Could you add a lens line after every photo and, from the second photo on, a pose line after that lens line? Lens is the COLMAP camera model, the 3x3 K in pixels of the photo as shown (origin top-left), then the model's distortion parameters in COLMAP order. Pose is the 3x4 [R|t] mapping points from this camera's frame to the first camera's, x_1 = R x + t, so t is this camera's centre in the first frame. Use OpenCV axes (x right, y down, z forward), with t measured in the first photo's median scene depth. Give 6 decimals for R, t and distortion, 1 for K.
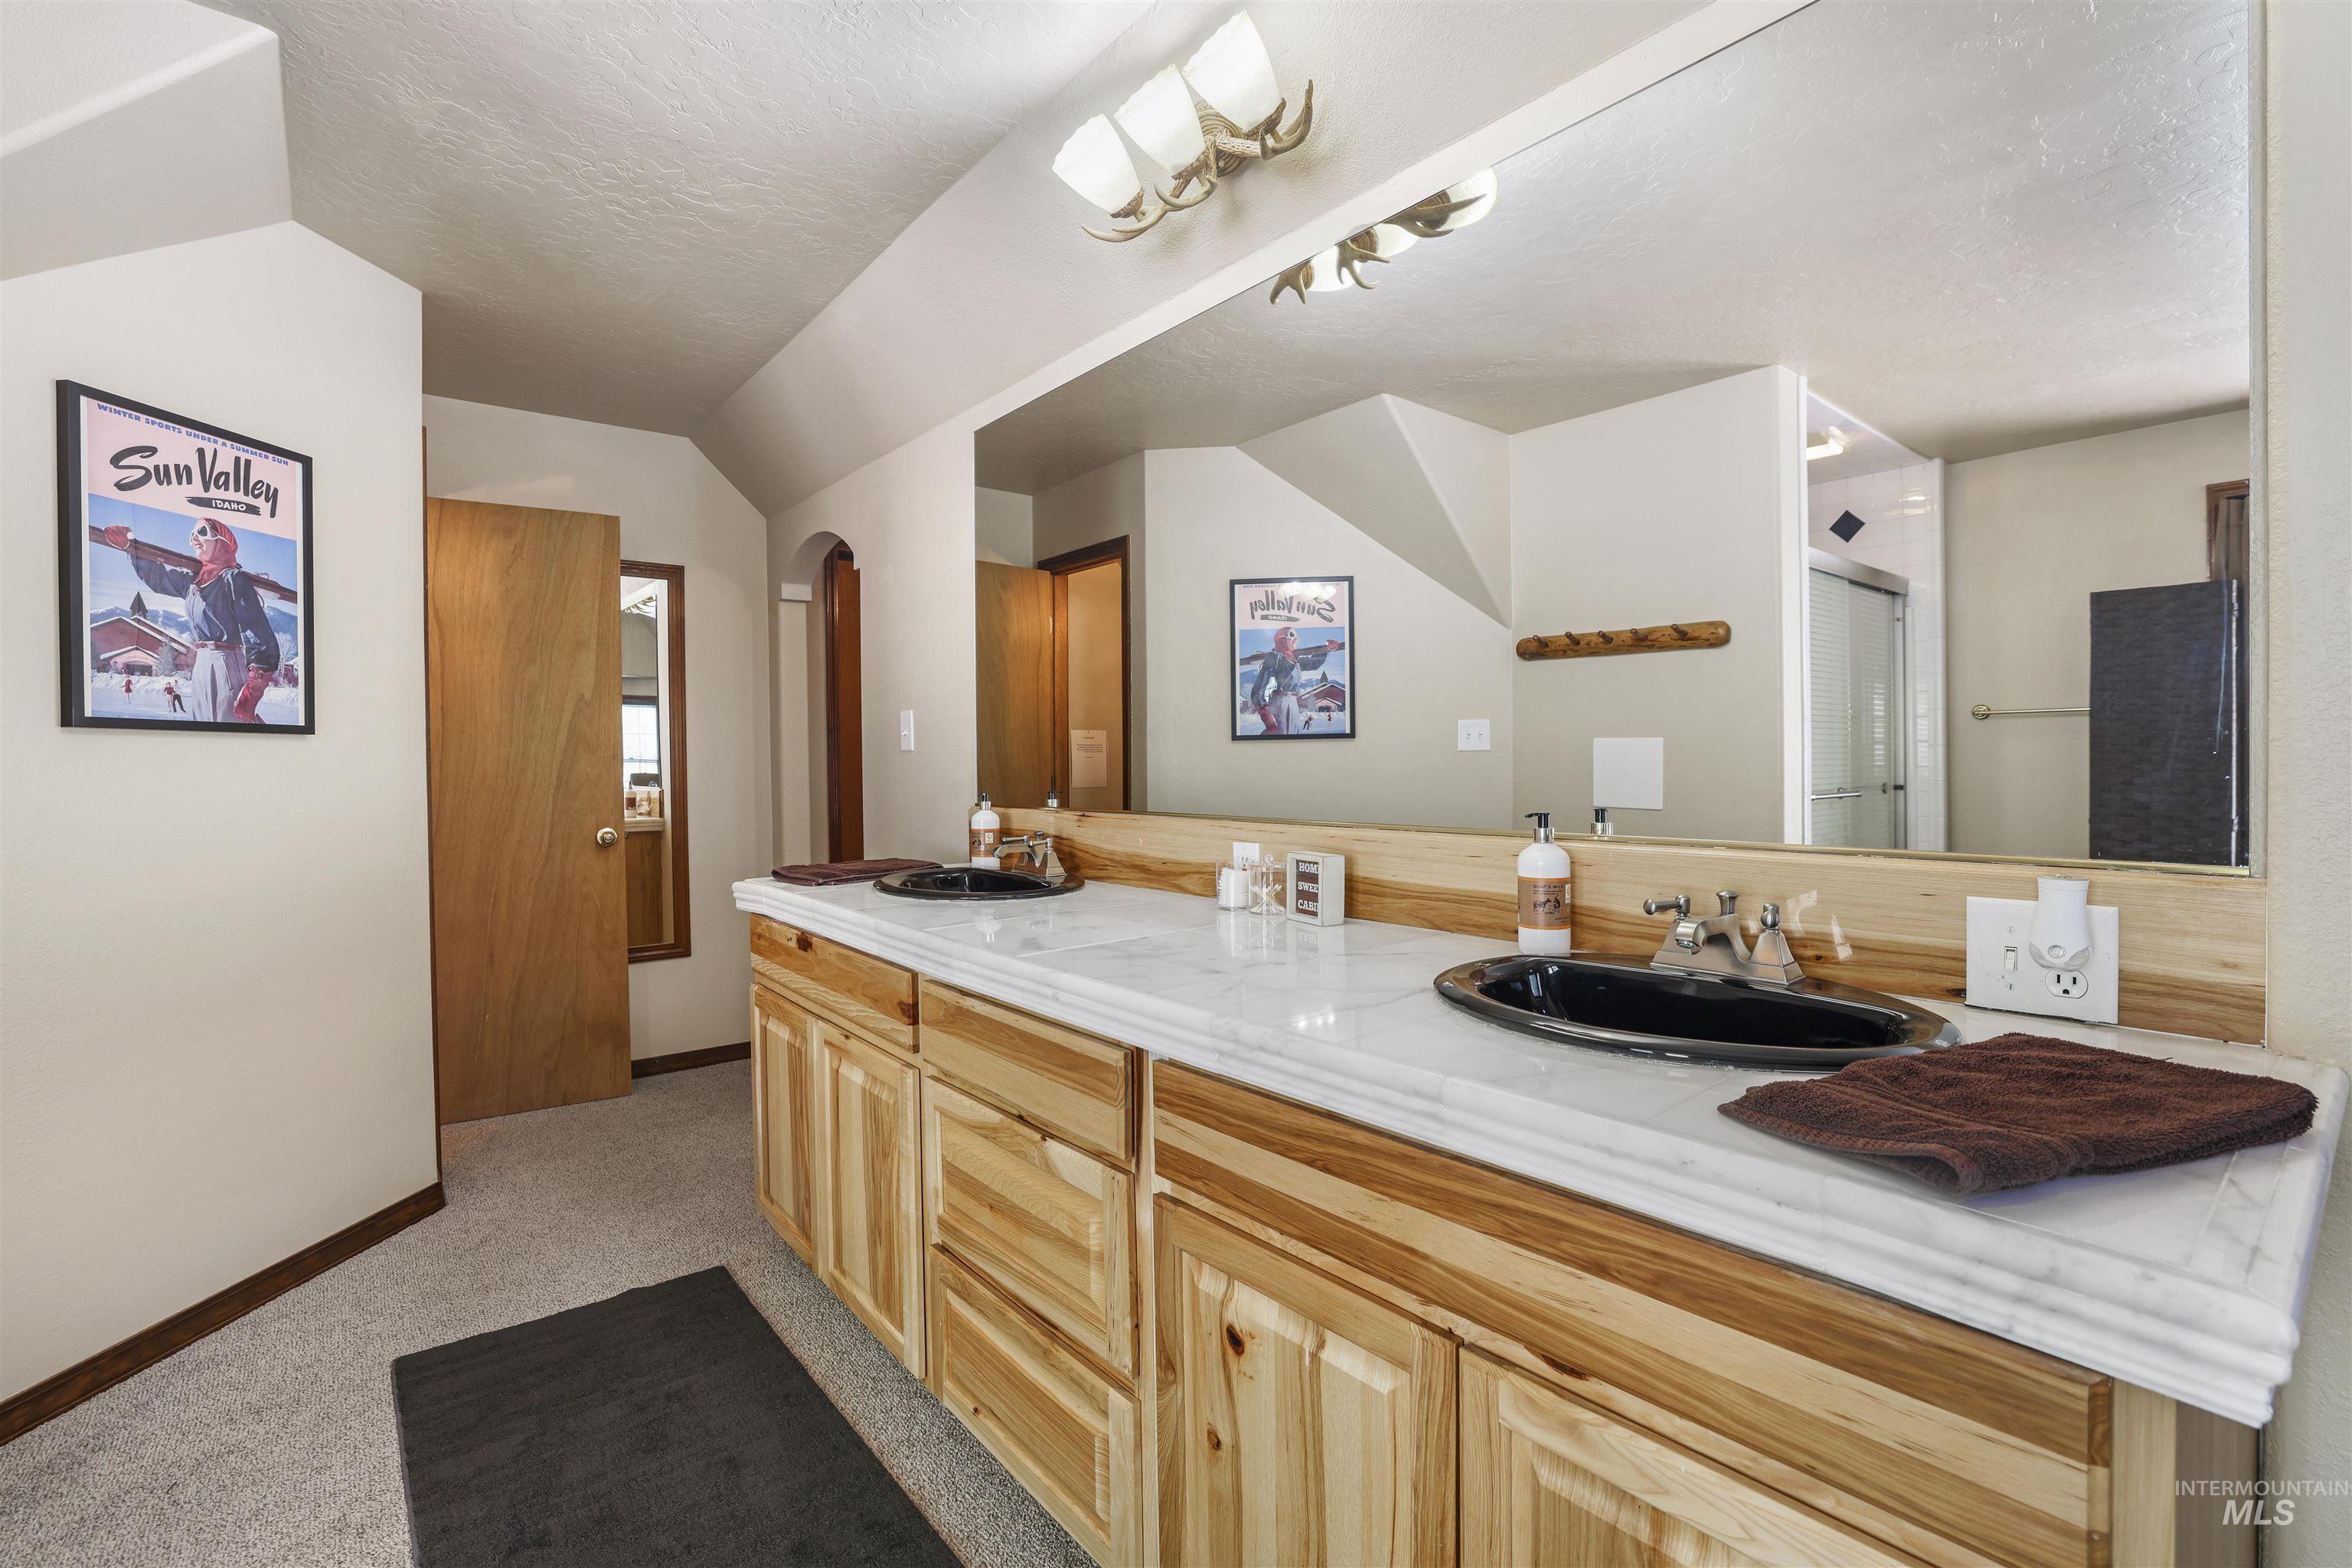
lens RADIAL K [[1033.9, 0, 1188.0], [0, 1033.9, 773.2], [0, 0, 1]] dist [-0.051302, 0.013239]
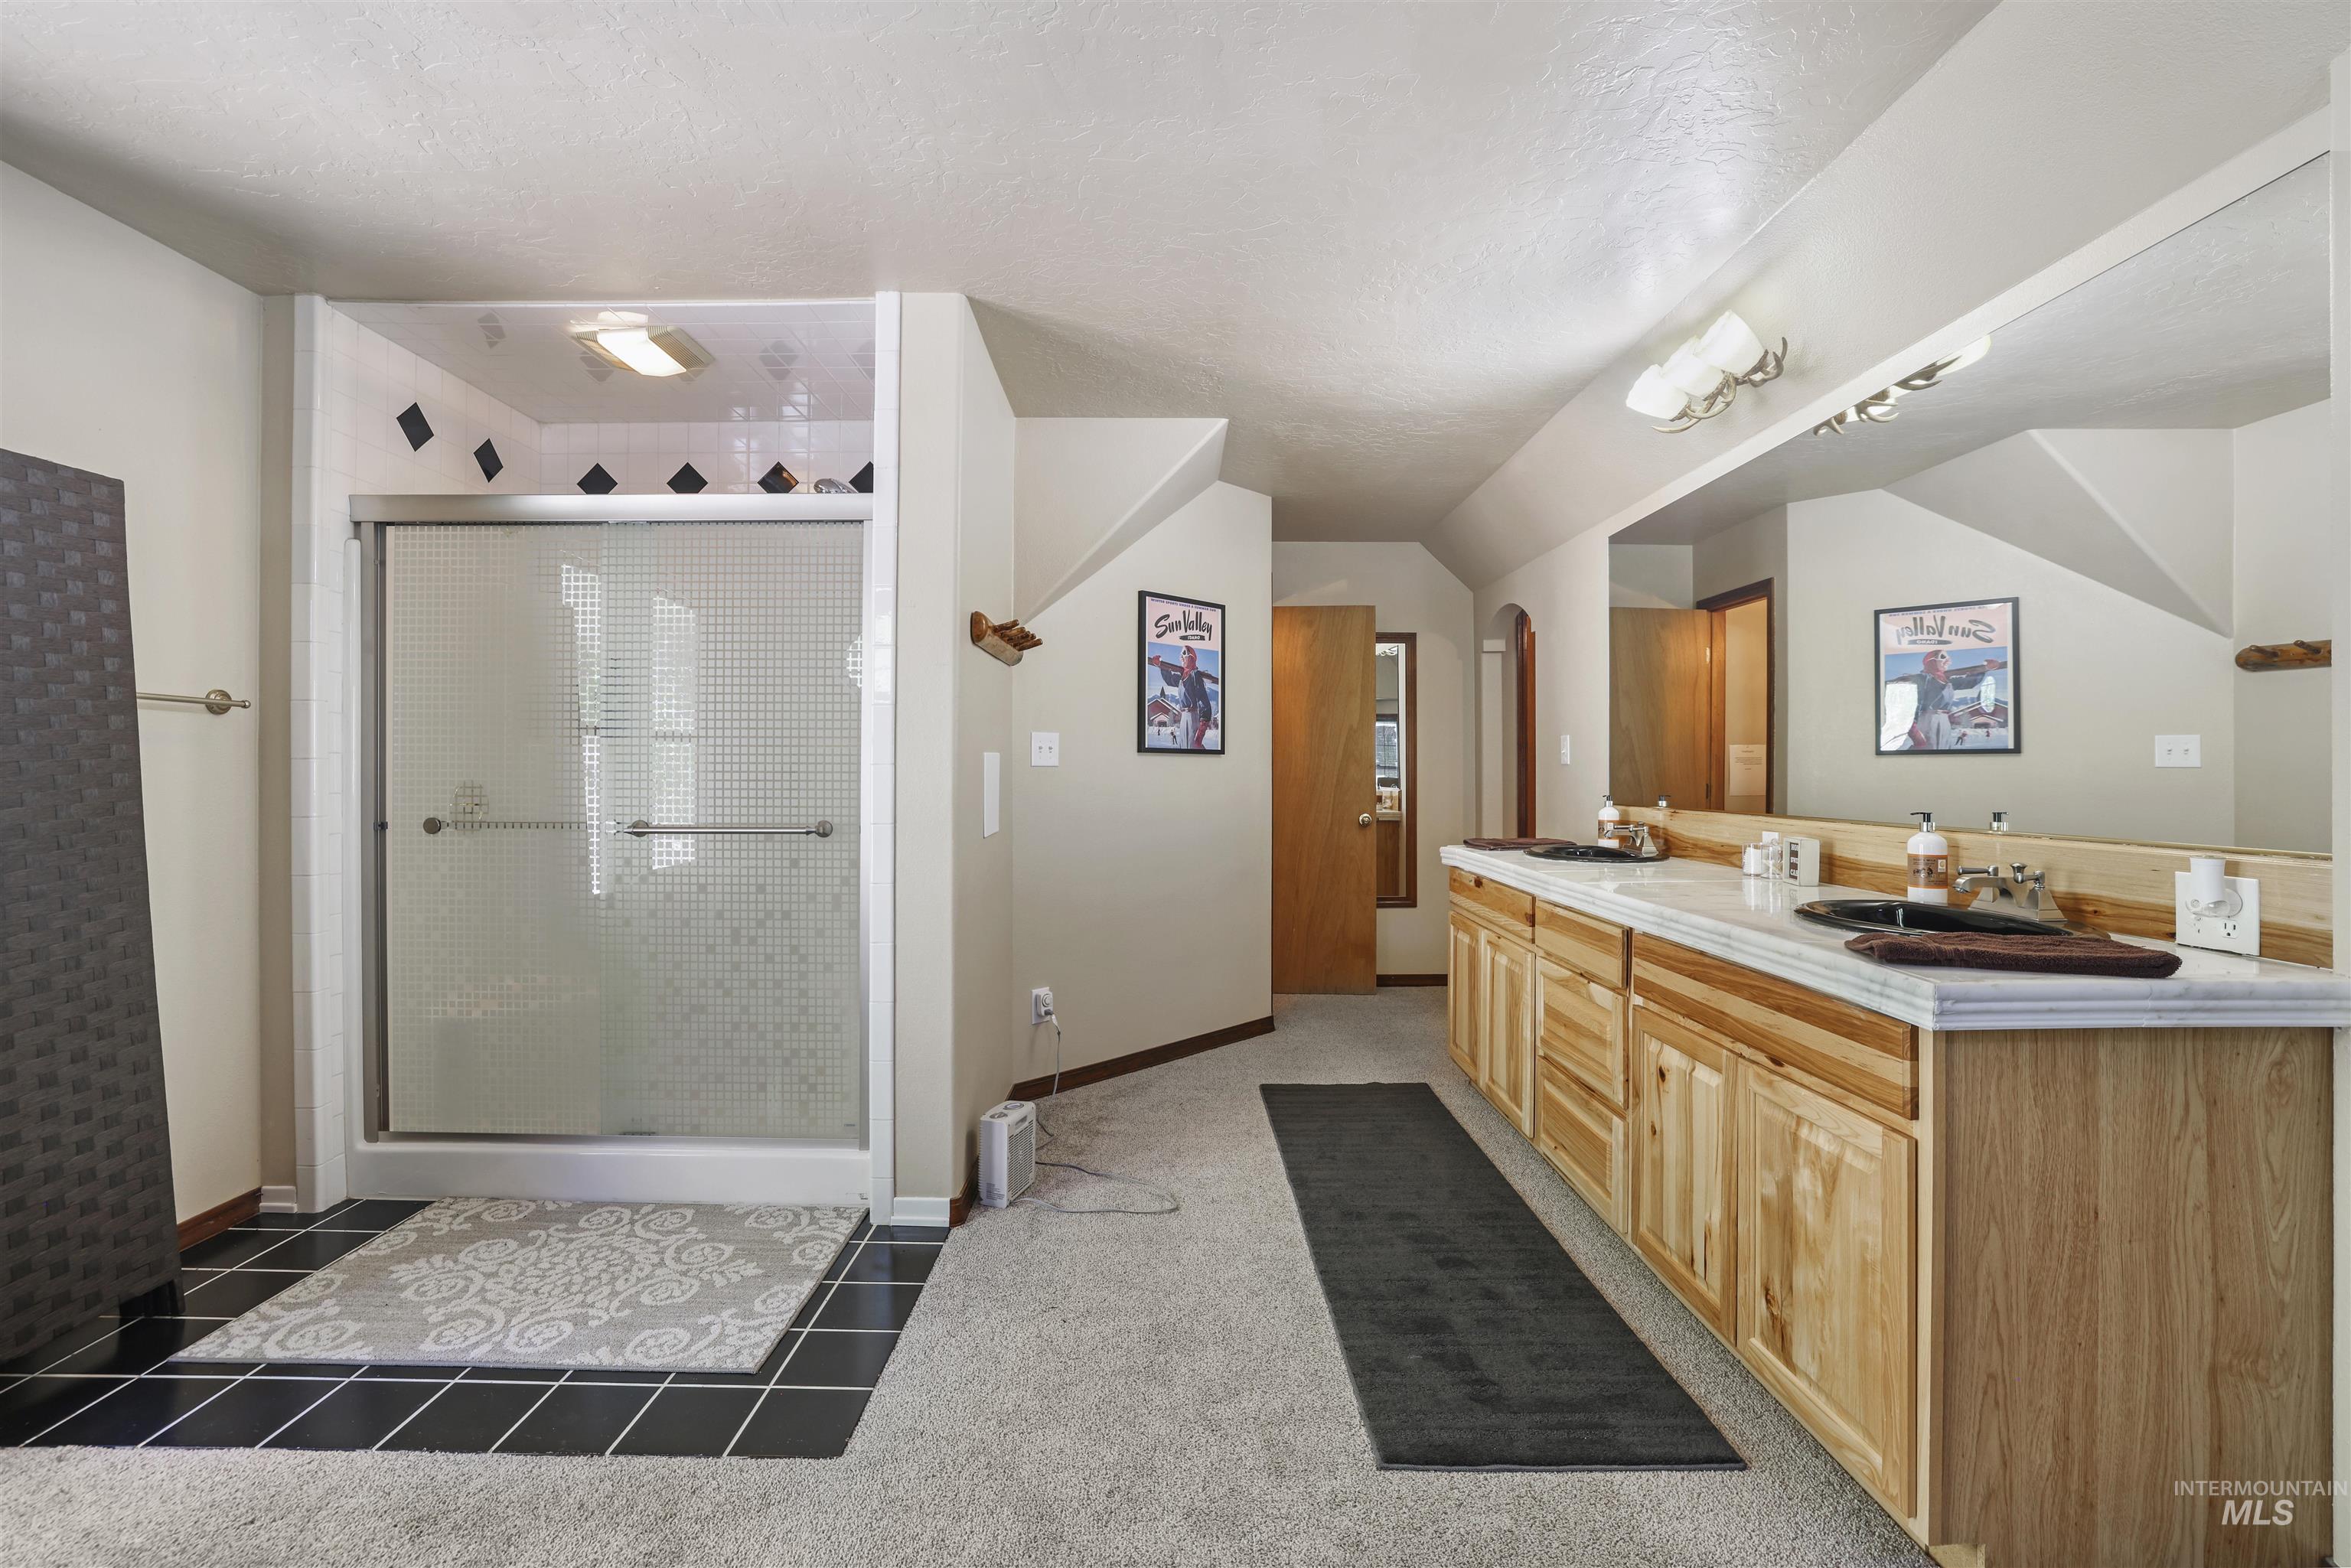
lens RADIAL K [[1040.5, 0, 1169.3], [0, 1040.5, 779.6], [0, 0, 1]] dist [-0.009691, 0.007841]
pose [[0.767867, 0.014877, -0.640437, 0.318346], [-0.015216, 0.999872, 0.004983, -0.000250], [0.640429, 0.005918, 0.767995, -0.612956]]
